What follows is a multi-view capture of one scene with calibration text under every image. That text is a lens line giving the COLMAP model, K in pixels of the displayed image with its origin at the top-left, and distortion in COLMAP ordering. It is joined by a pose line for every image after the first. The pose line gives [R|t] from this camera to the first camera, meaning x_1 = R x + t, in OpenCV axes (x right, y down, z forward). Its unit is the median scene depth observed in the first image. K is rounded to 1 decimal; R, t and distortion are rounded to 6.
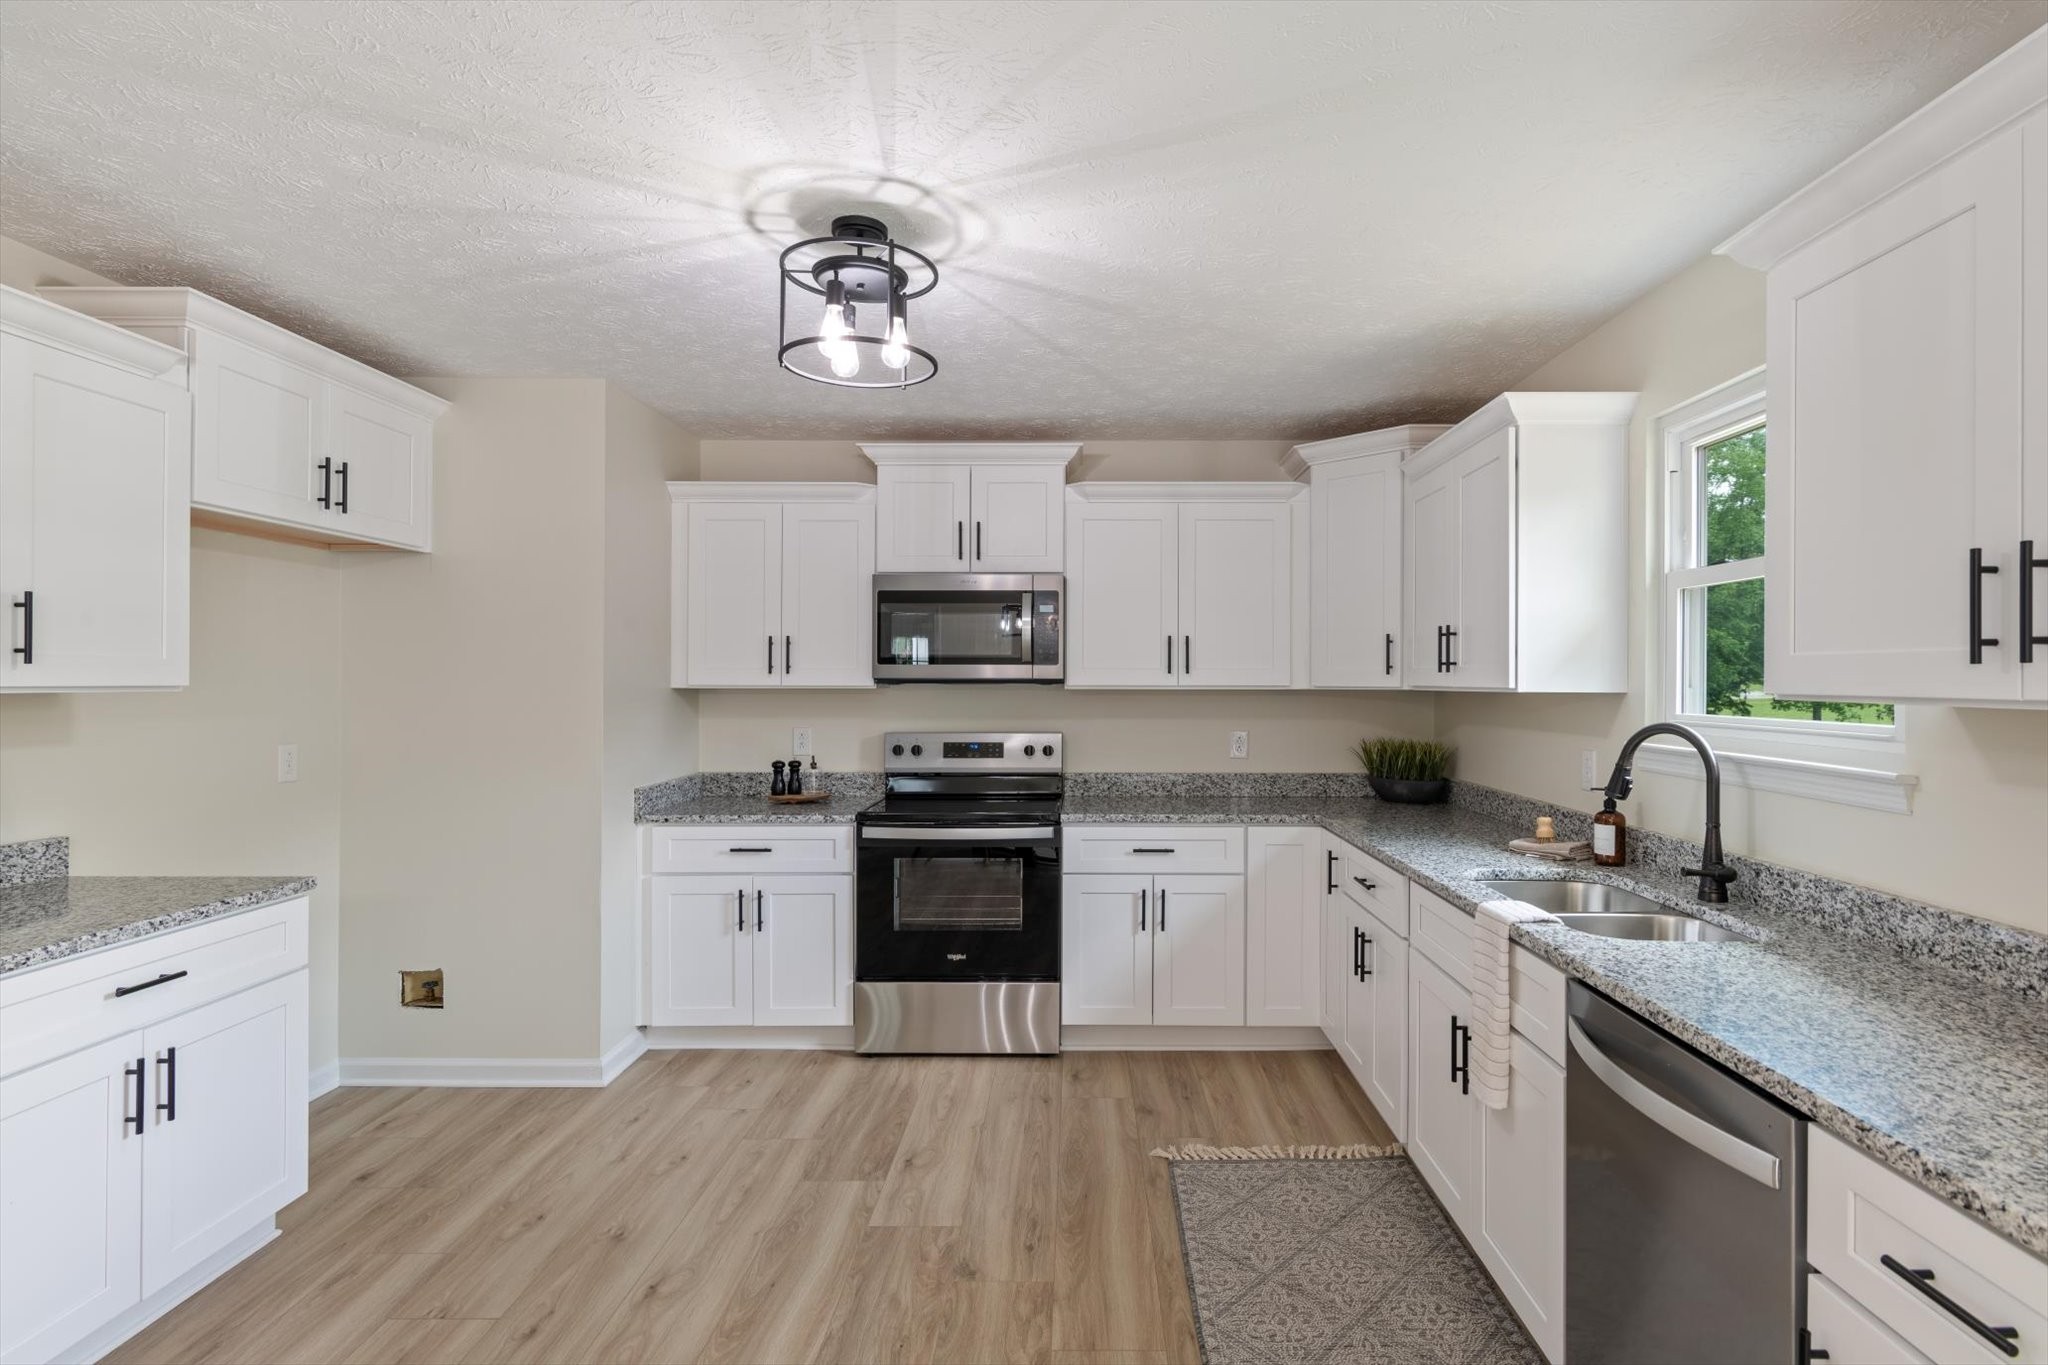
lens RADIAL K [[1023.3, 0, 1081.3], [0, 1023.3, 674.8], [0, 0, 1]] dist [0.002226, 0.000112]
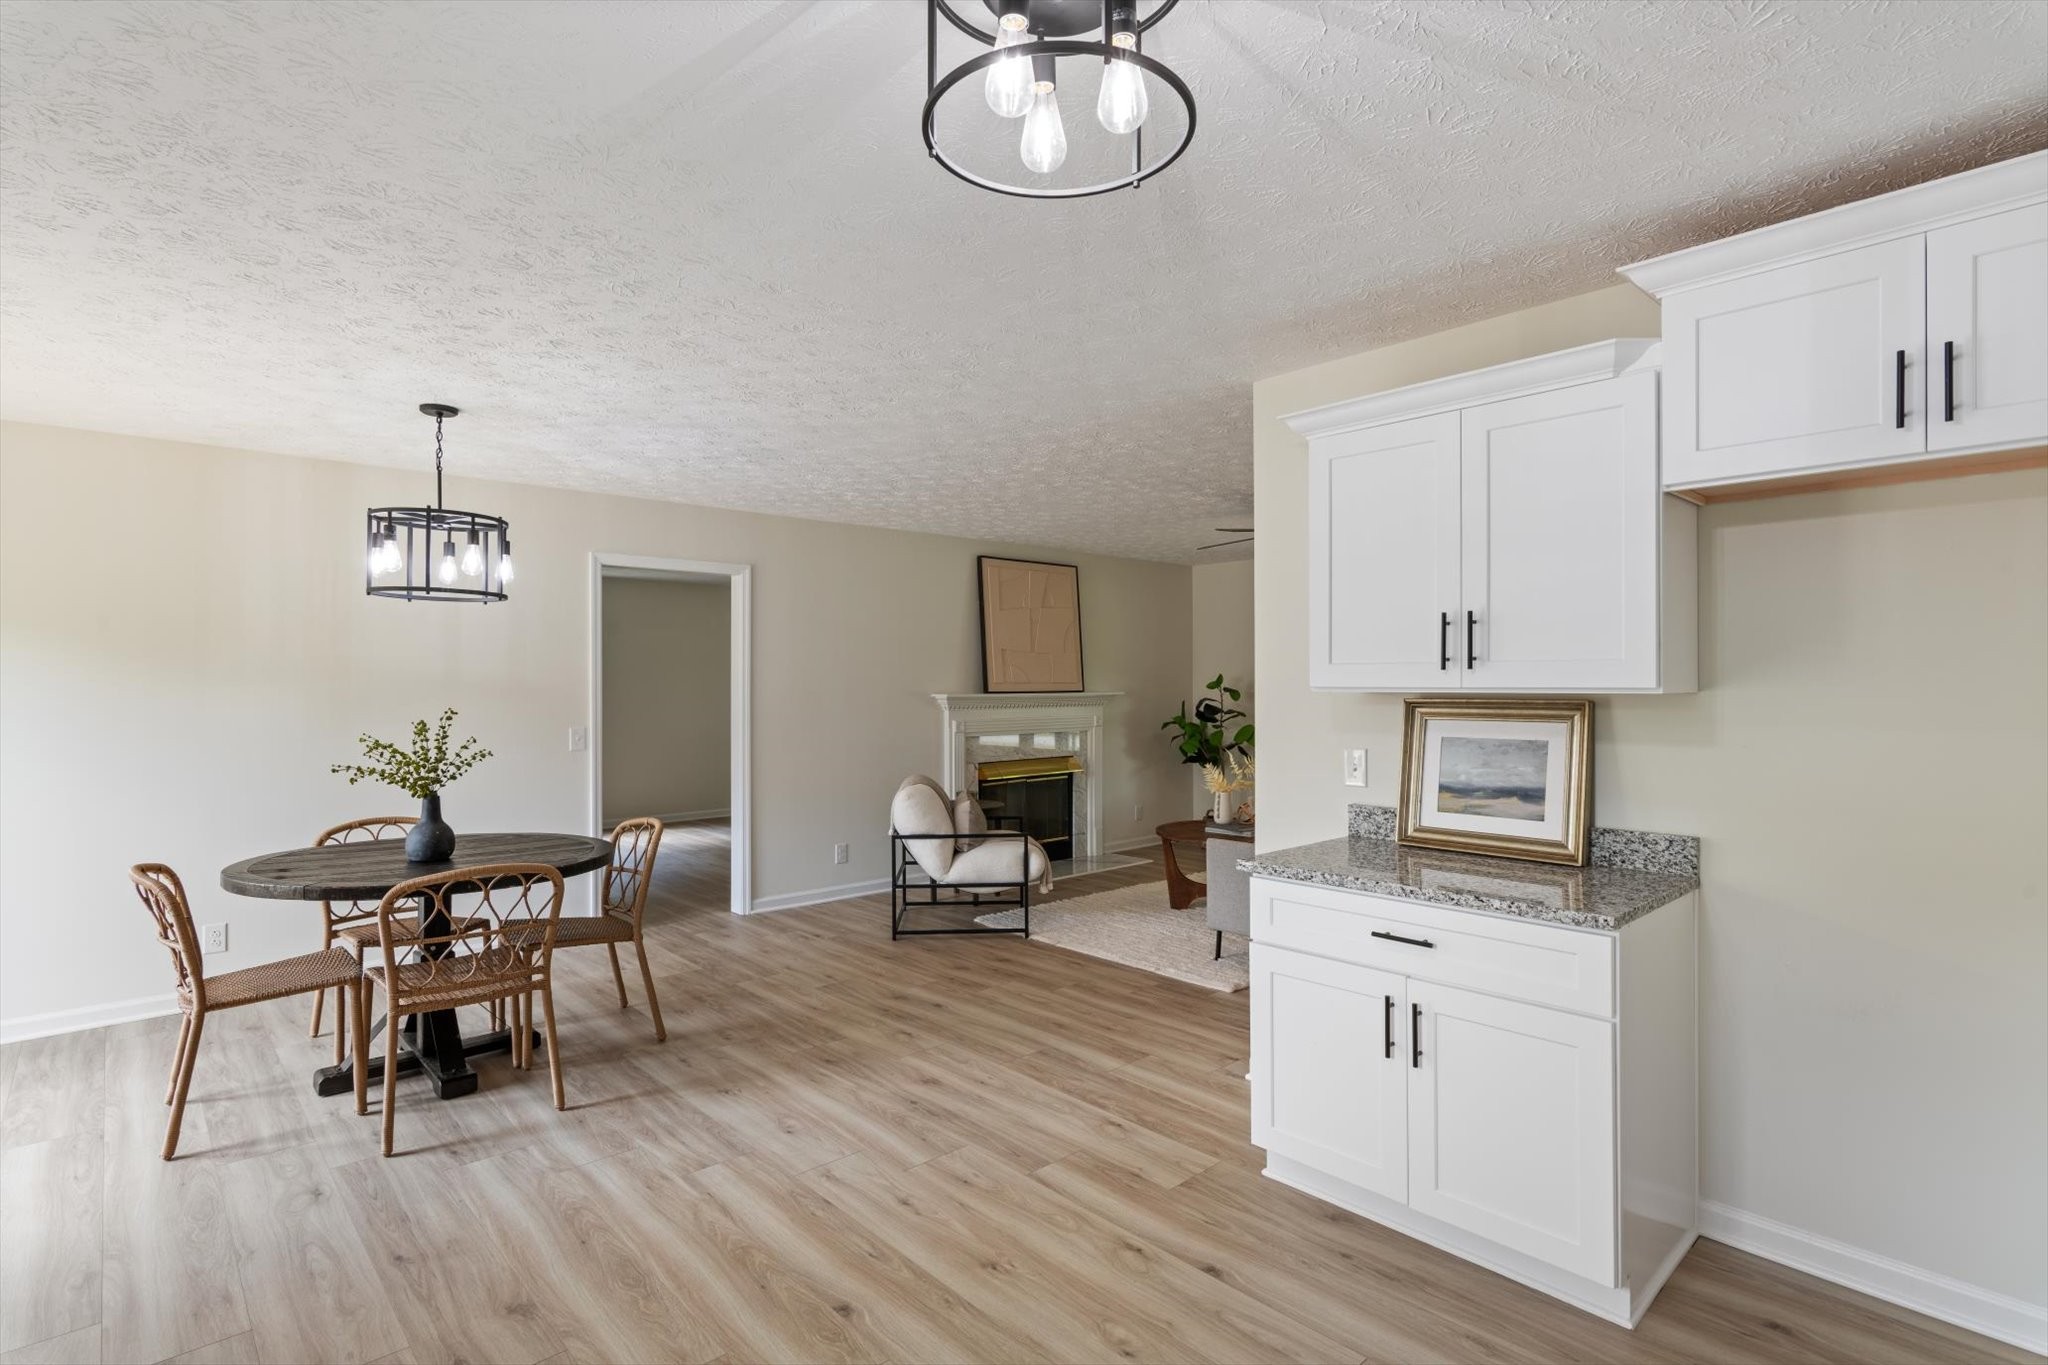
lens RADIAL K [[1000.5, 0, 1018.5], [0, 1000.5, 681.5], [0, 0, 1]] dist [-0.000229, -0.000058]
pose [[-0.738486, 0.000954, -0.674268, 0.113023], [0.005375, 0.999976, -0.004472, 0.003751], [0.674247, -0.006927, -0.738473, 0.895683]]
